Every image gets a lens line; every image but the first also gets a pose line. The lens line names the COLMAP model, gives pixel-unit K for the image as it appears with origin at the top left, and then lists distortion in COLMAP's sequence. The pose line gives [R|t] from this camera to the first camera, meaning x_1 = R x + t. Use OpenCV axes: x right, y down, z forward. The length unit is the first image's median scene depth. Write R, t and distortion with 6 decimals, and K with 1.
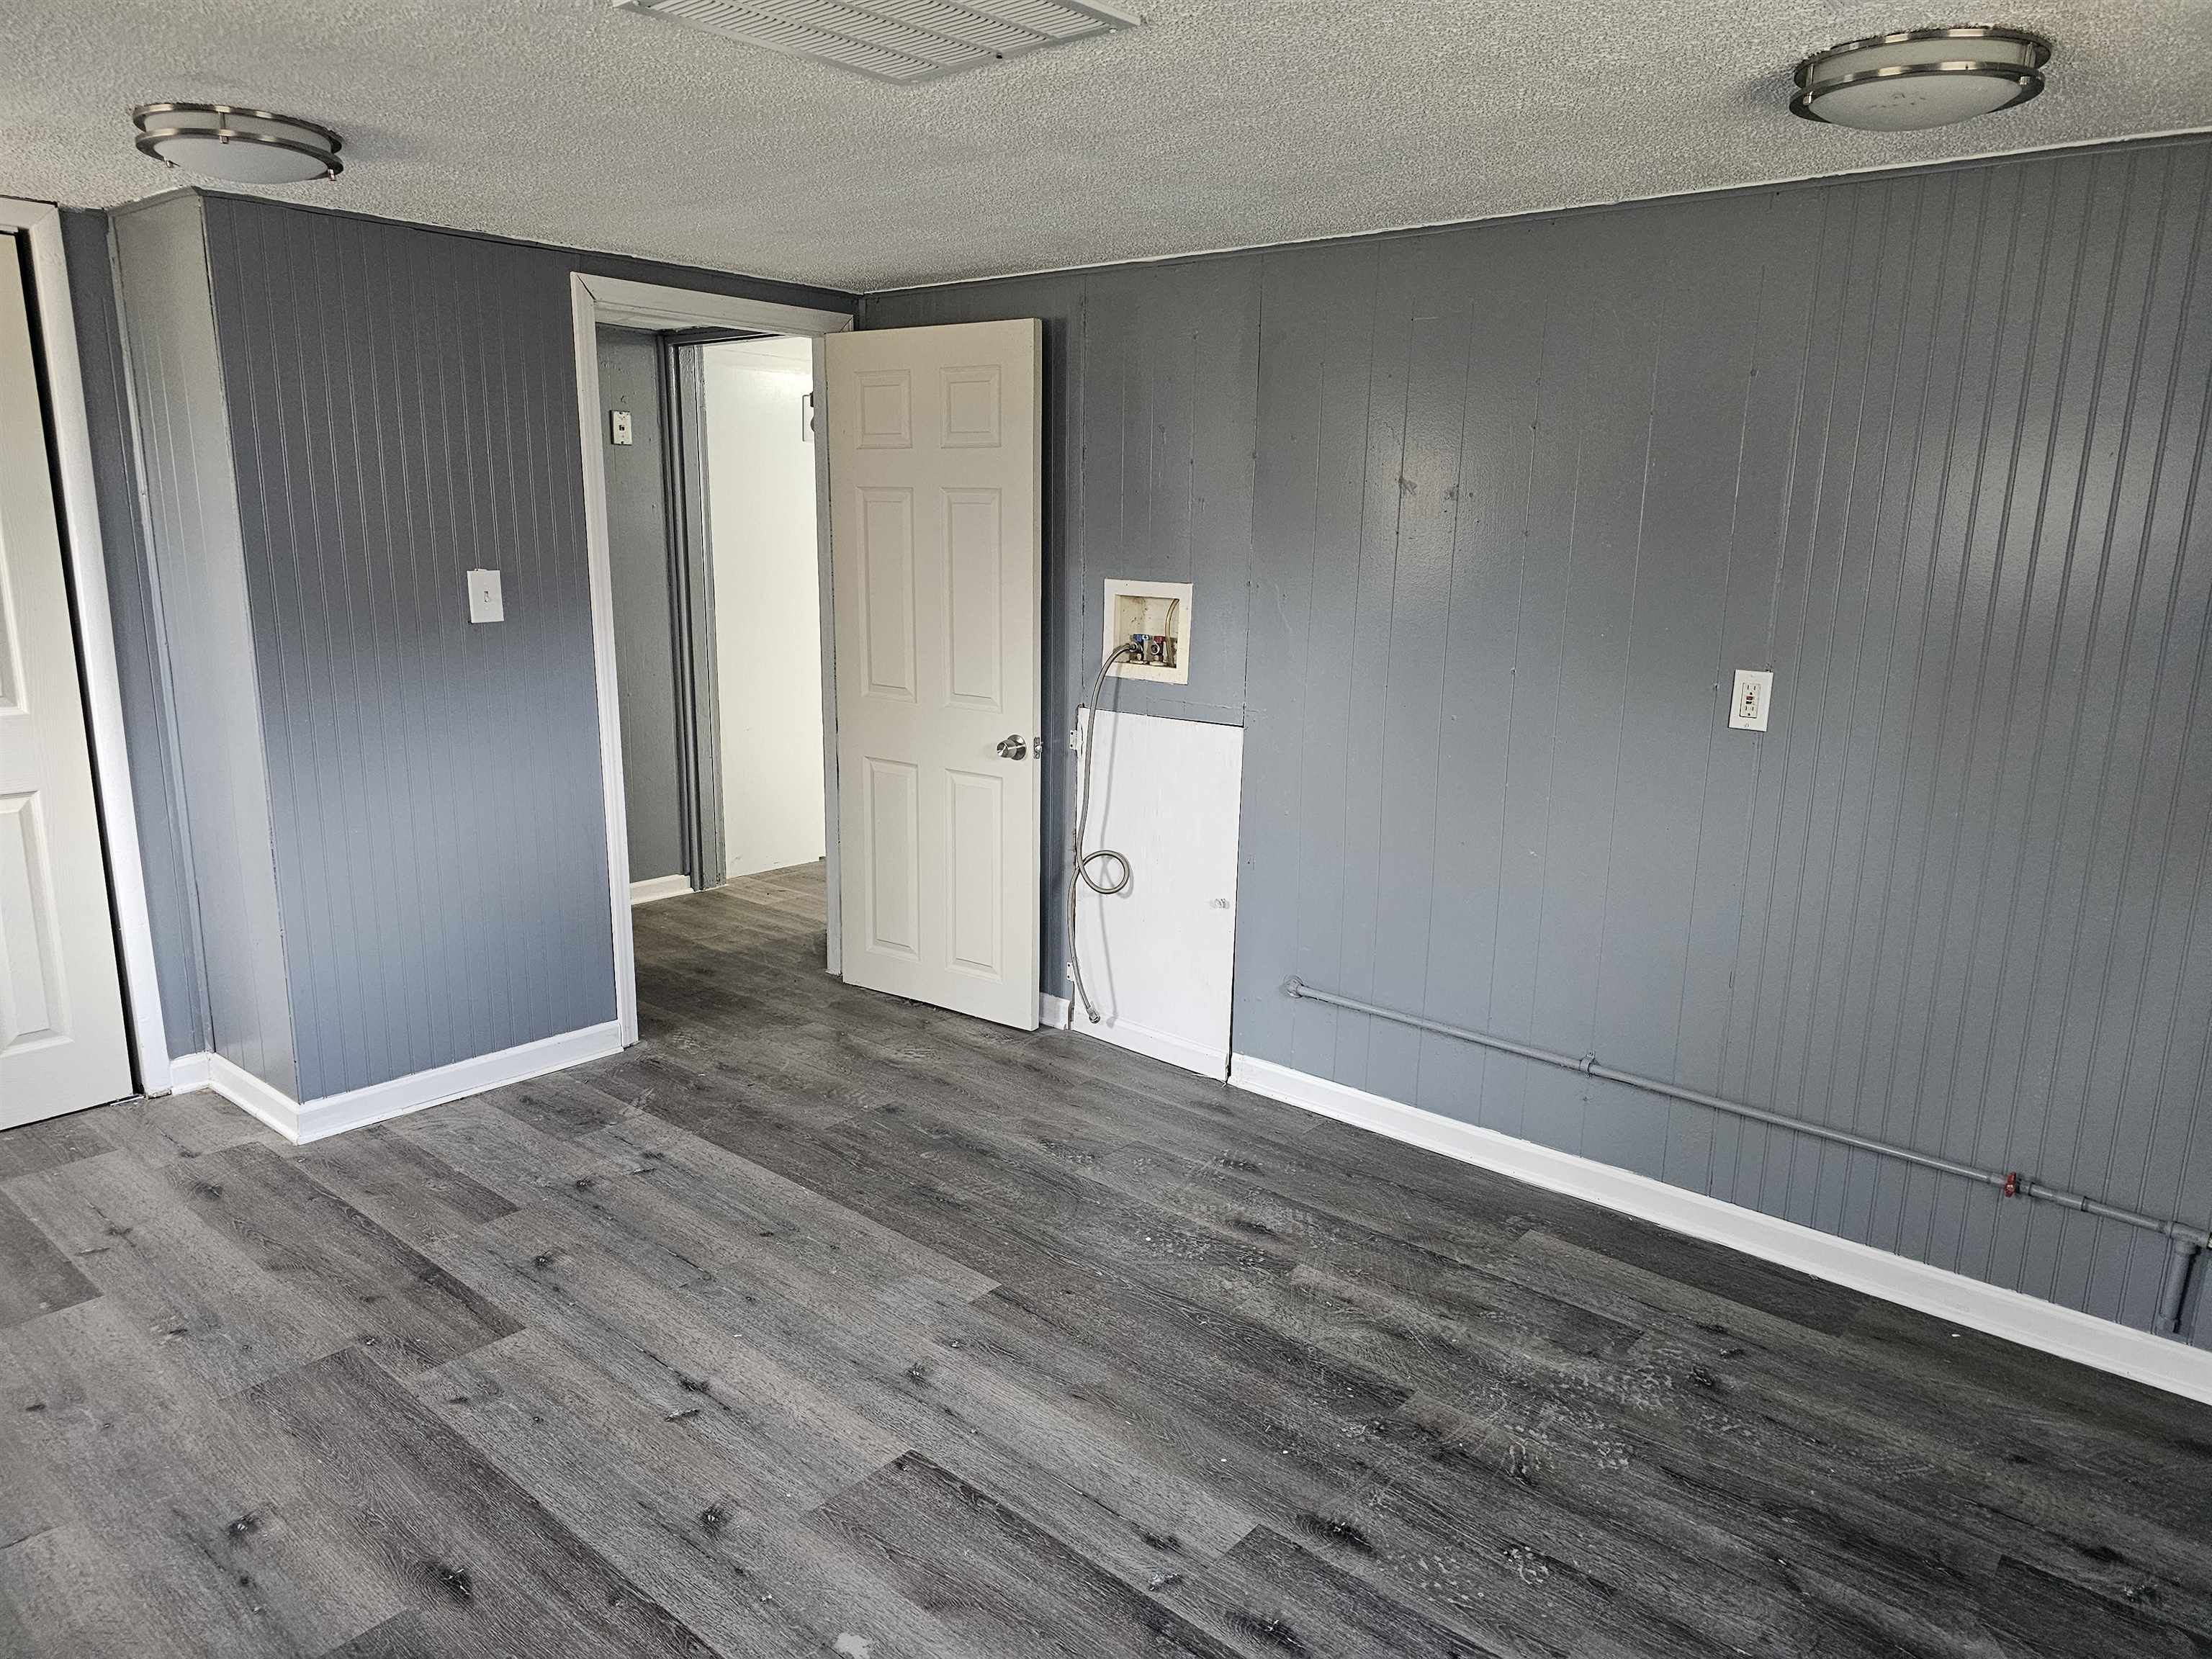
lens RADIAL K [[1464.9, 0, 1099.3], [0, 1464.9, 818.8], [0, 0, 1]] dist [0.092760, -0.069659]
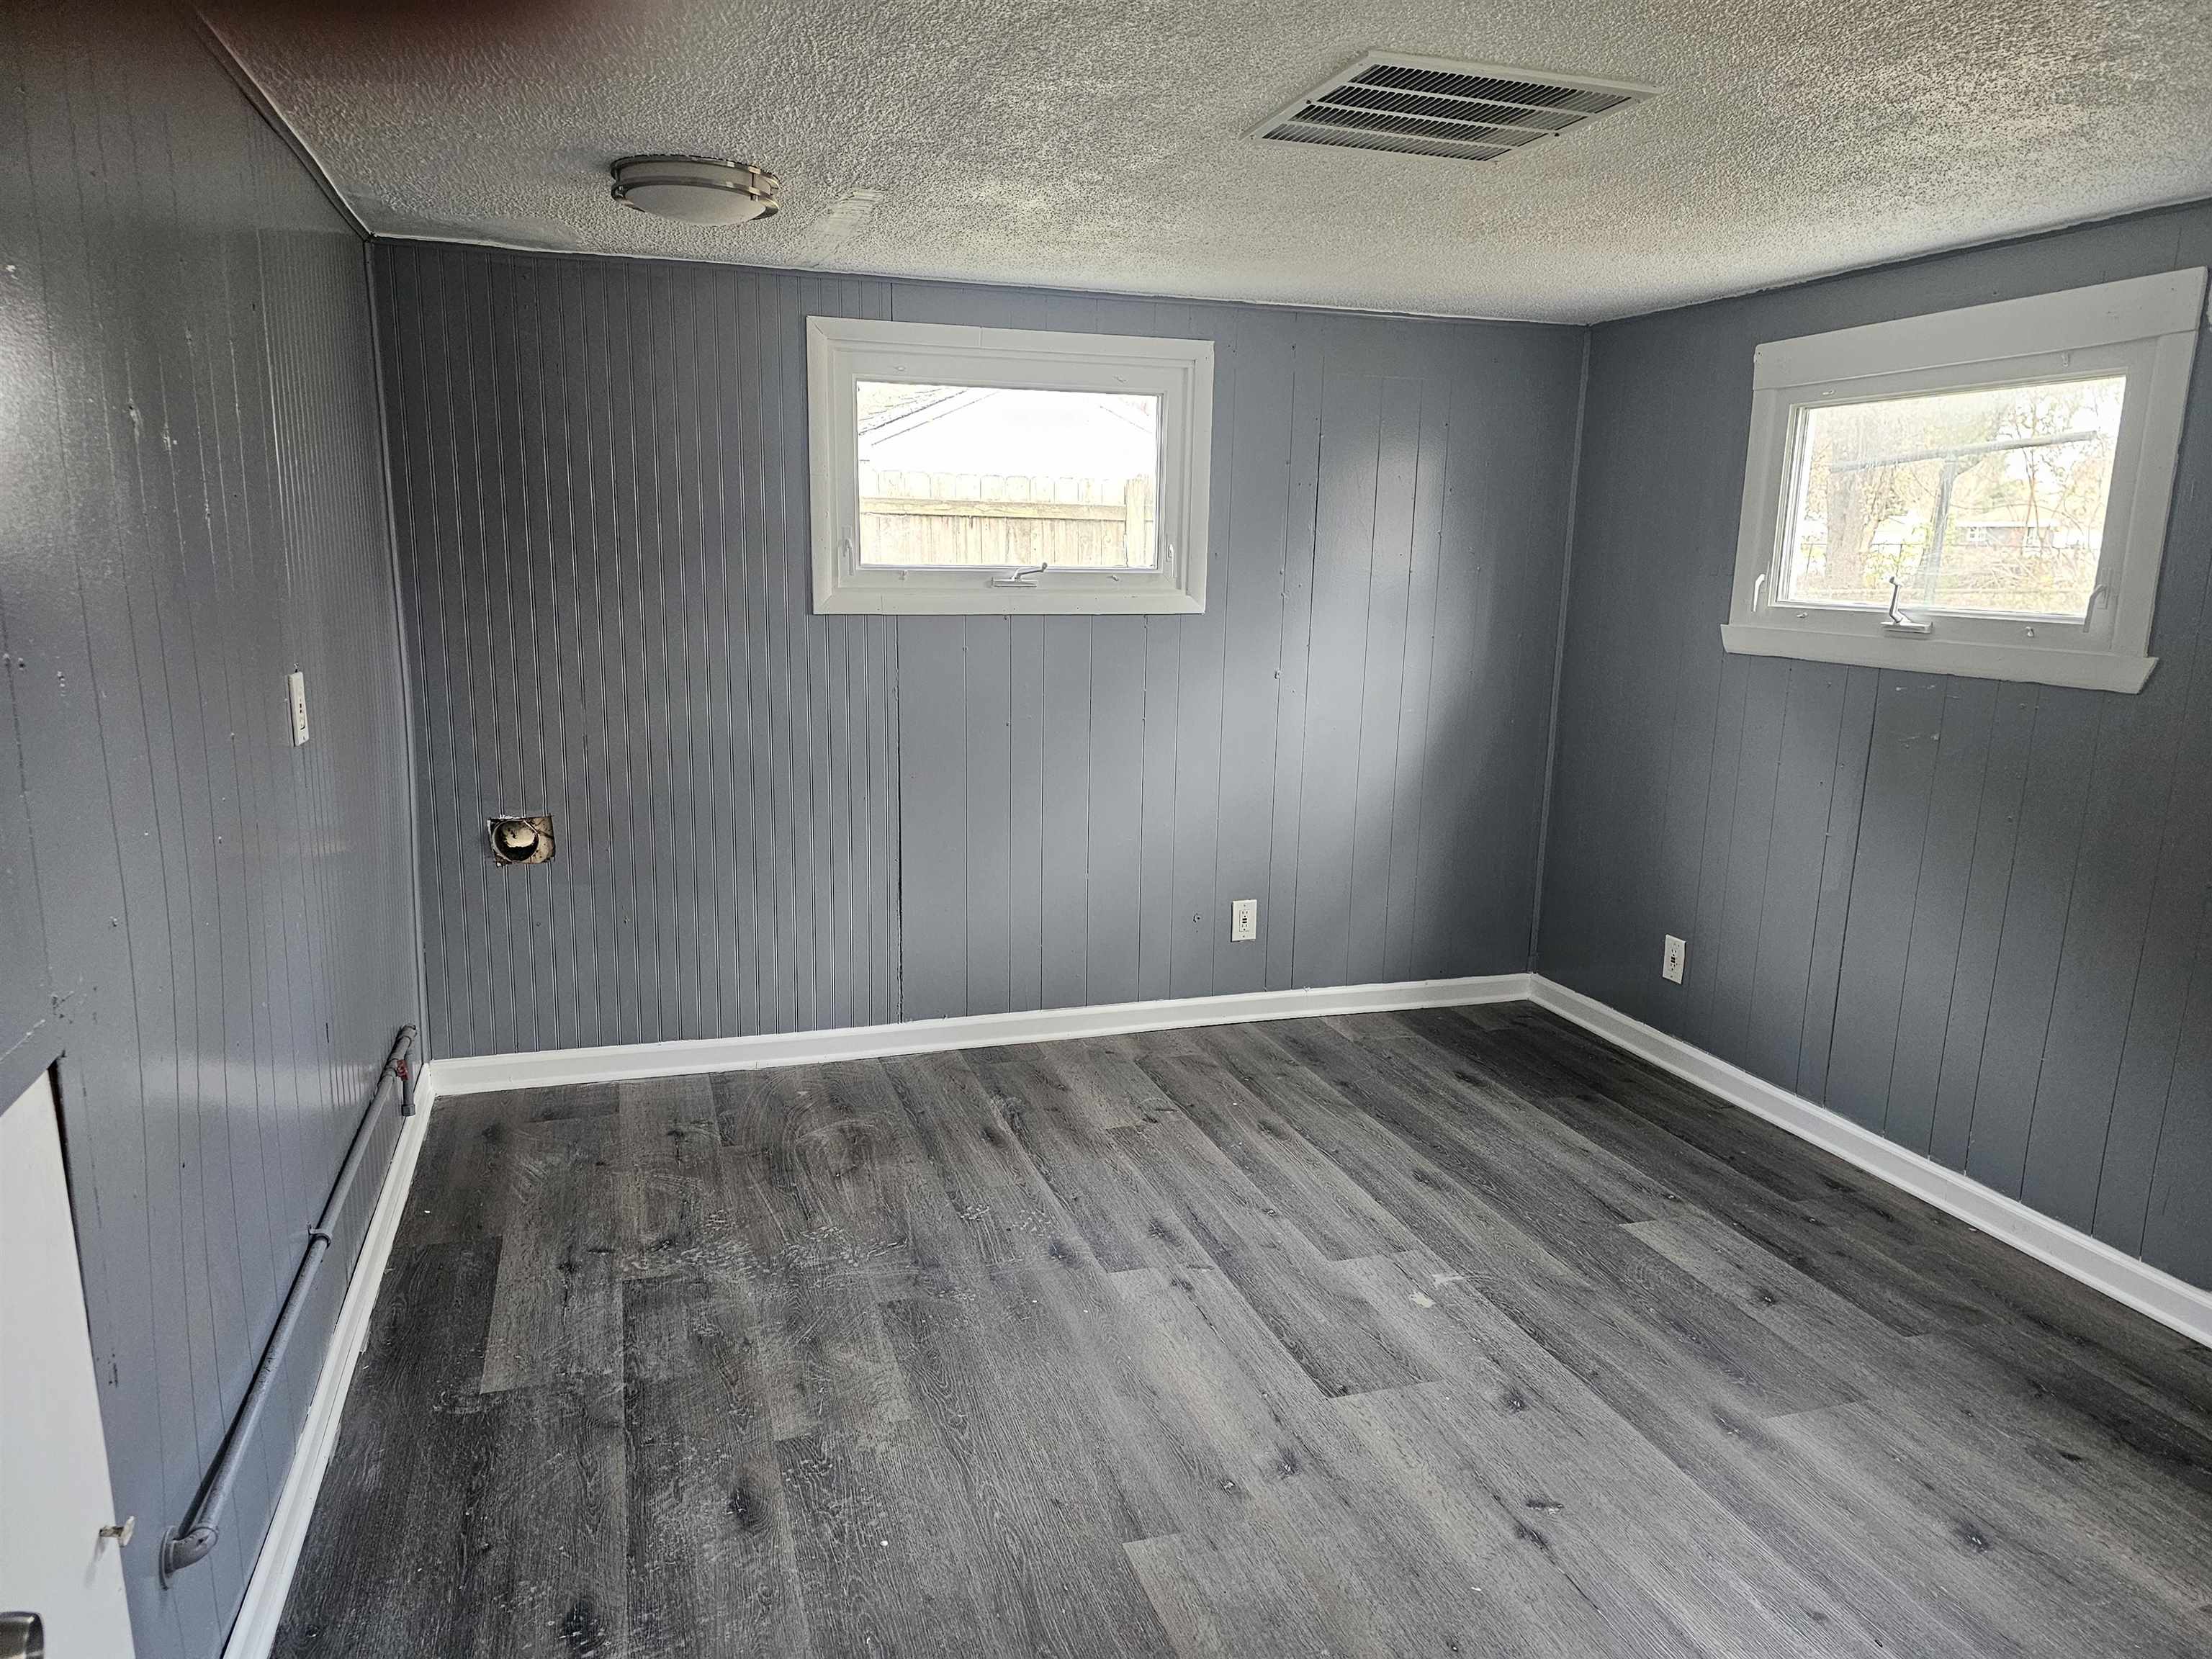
lens RADIAL K [[1464.9, 0, 1099.3], [0, 1464.9, 818.8], [0, 0, 1]] dist [0.092760, -0.069659]
pose [[-0.852539, -0.134569, 0.505043, -0.451521], [0.071731, 0.927019, 0.368090, -0.355647], [-0.517718, 0.350038, -0.780667, 1.704121]]
